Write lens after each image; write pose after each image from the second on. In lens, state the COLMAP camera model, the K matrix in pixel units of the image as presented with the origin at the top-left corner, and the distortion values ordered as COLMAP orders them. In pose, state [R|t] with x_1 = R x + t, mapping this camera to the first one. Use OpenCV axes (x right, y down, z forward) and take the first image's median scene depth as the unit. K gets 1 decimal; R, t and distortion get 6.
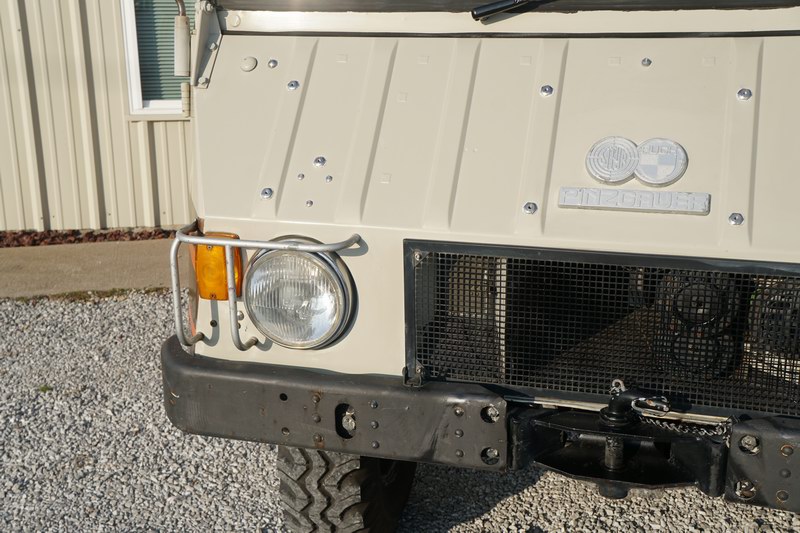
lens RADIAL K [[1016.7, 0, 398.9], [0, 1016.7, 263.9], [0, 0, 1]] dist [0.122537, 0.000000]
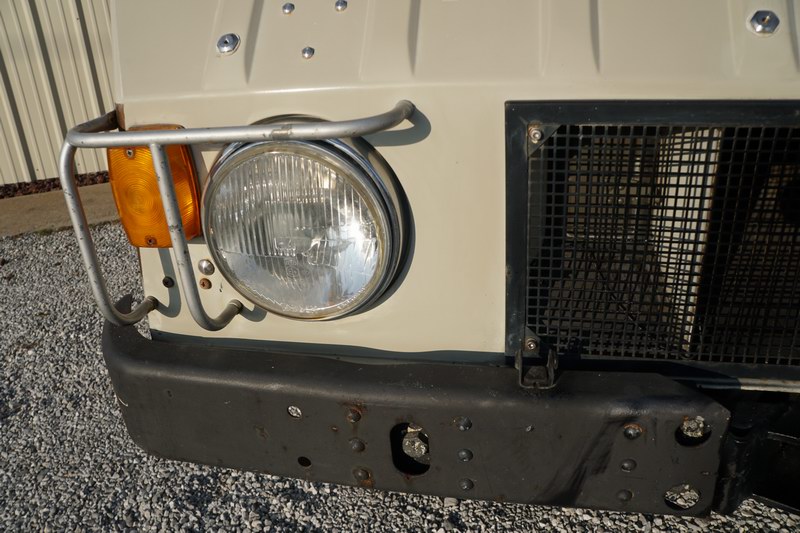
lens RADIAL K [[628.5, 0, 399.9], [0, 628.5, 279.4], [0, 0, 1]] dist [-0.126926, 0.018056]
pose [[0.996076, -0.079711, 0.038460, -0.061012], [0.072298, 0.983489, 0.165899, 0.006506], [-0.051049, -0.162467, 0.985393, 0.653614]]
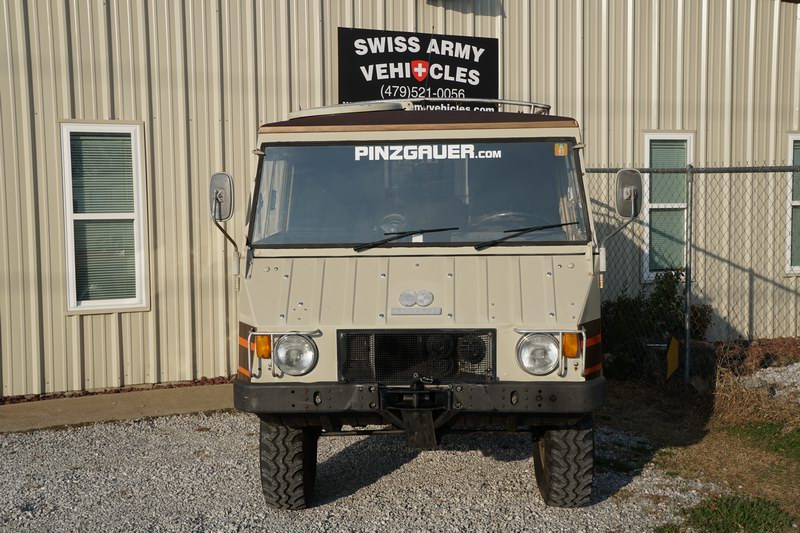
lens RADIAL K [[1016.7, 0, 400.2], [0, 1016.7, 270.1], [0, 0, 1]] dist [0.122537, 0.000000]
pose [[0.976030, -0.024063, 0.216303, -0.395079], [0.065587, 0.980186, -0.186907, 0.324710], [-0.207520, 0.196614, 0.958269, -1.605292]]
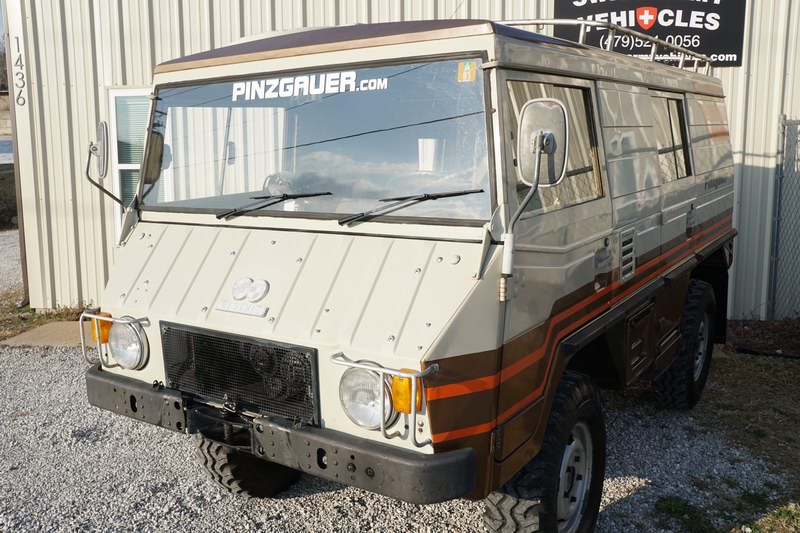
lens RADIAL K [[733.4, 0, 396.2], [0, 733.4, 266.7], [0, 0, 1]] dist [-0.051130, 0.000000]
pose [[0.949961, 0.040496, -0.309733, 0.892458], [-0.075891, 0.991773, -0.103091, -0.015030], [0.303010, 0.121438, 0.945218, -0.295079]]
